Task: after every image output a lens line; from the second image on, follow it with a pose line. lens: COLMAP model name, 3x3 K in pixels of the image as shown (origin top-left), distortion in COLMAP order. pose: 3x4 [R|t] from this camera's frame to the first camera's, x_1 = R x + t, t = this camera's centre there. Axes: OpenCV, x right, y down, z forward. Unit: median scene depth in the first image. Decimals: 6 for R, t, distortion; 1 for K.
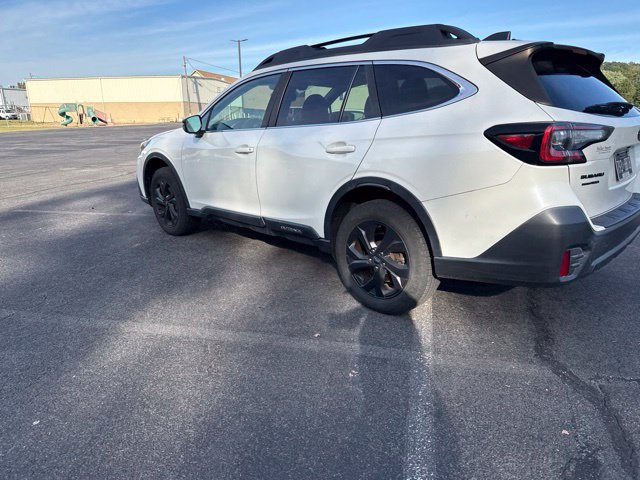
lens RADIAL K [[477.5, 0, 320.0], [0, 477.5, 240.0], [0, 0, 1]] dist [0.001727, 0.001274]
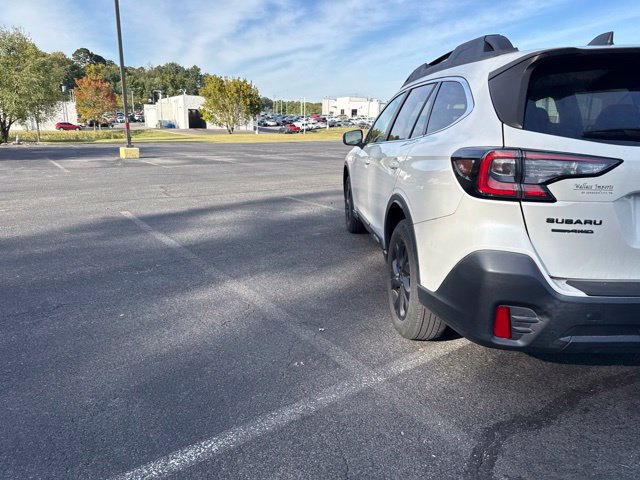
lens RADIAL K [[488.0, 0, 330.7], [0, 488.0, 241.0], [0, 0, 1]] dist [0.026715, -0.037007]
pose [[0.730560, 0.177665, -0.659331, 0.644804], [-0.196939, 0.979351, 0.045684, -0.051385], [0.653833, 0.096474, 0.750464, 0.137163]]
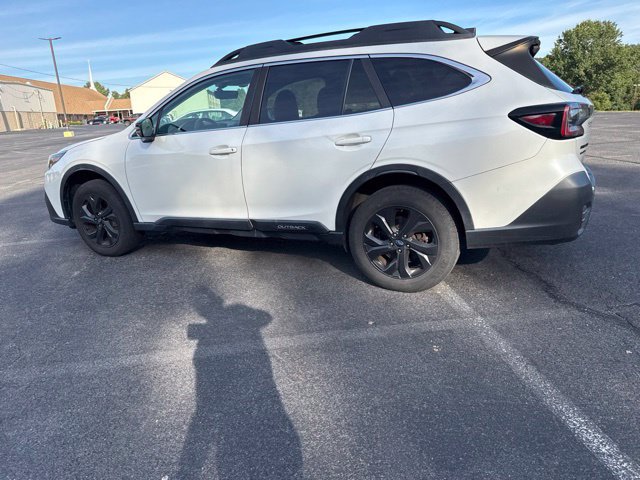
lens RADIAL K [[477.5, 0, 320.0], [0, 477.5, 240.0], [0, 0, 1]] dist [0.001727, 0.001274]
pose [[0.930442, -0.135696, 0.340388, -0.404126], [0.135859, 0.990450, 0.023477, -0.013755], [-0.340323, 0.024401, 0.939992, 0.069969]]
